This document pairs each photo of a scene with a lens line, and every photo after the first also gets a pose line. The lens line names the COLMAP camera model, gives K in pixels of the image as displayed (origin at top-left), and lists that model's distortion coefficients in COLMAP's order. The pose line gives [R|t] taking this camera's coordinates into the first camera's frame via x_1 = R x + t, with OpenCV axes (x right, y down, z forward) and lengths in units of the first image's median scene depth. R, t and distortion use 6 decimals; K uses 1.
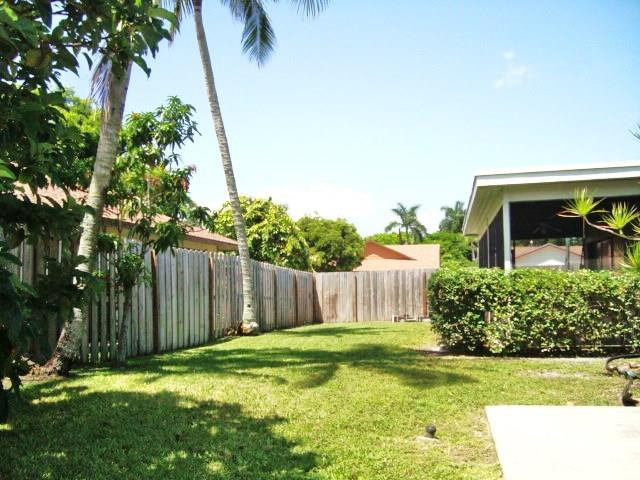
lens RADIAL K [[623.3, 0, 317.3], [0, 623.3, 241.3], [0, 0, 1]] dist [-0.216565, 0.247826]
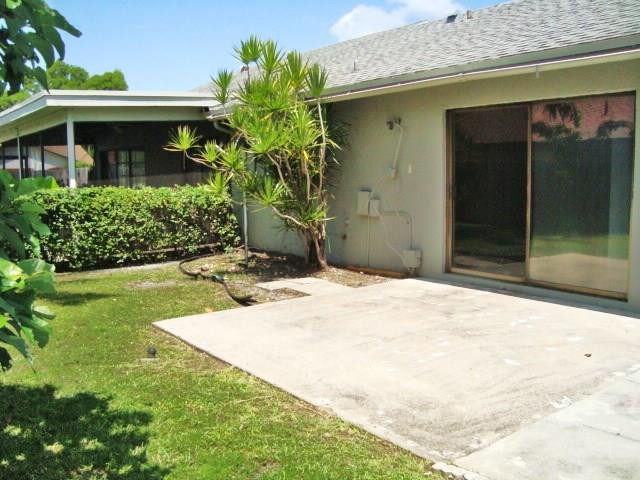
lens RADIAL K [[623.3, 0, 317.3], [0, 623.3, 241.3], [0, 0, 1]] dist [-0.216565, 0.247826]
pose [[0.656219, -0.091127, 0.749048, -0.217835], [-0.043821, 0.986403, 0.158394, -0.048803], [-0.753297, -0.136765, 0.643303, 0.007067]]
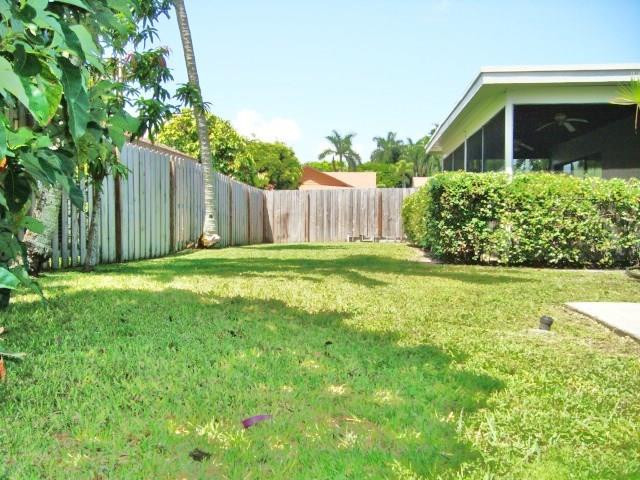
lens RADIAL K [[623.3, 0, 317.3], [0, 623.3, 241.3], [0, 0, 1]] dist [-0.216565, 0.247826]
pose [[0.992495, 0.014476, 0.121423, -0.100097], [-0.027900, 0.993585, 0.109591, 0.055750], [-0.119057, -0.112156, 0.986533, 0.113193]]
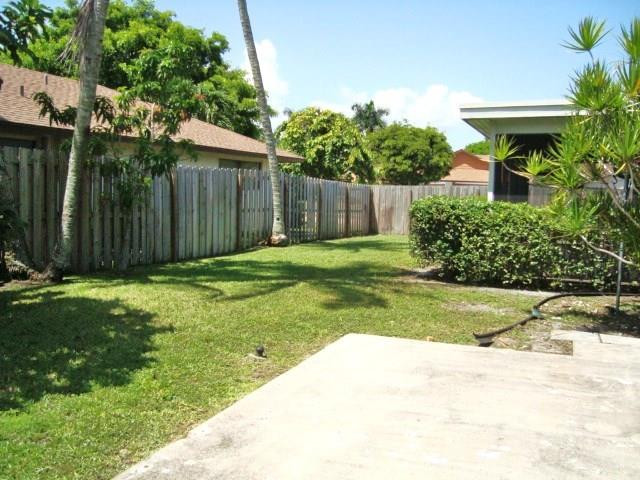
lens RADIAL K [[623.3, 0, 317.3], [0, 623.3, 241.3], [0, 0, 1]] dist [-0.216565, 0.247826]
pose [[0.983225, 0.049290, -0.175610, 0.231104], [-0.021166, 0.987122, 0.158560, -0.047591], [0.181164, -0.152184, 0.971607, -0.069794]]
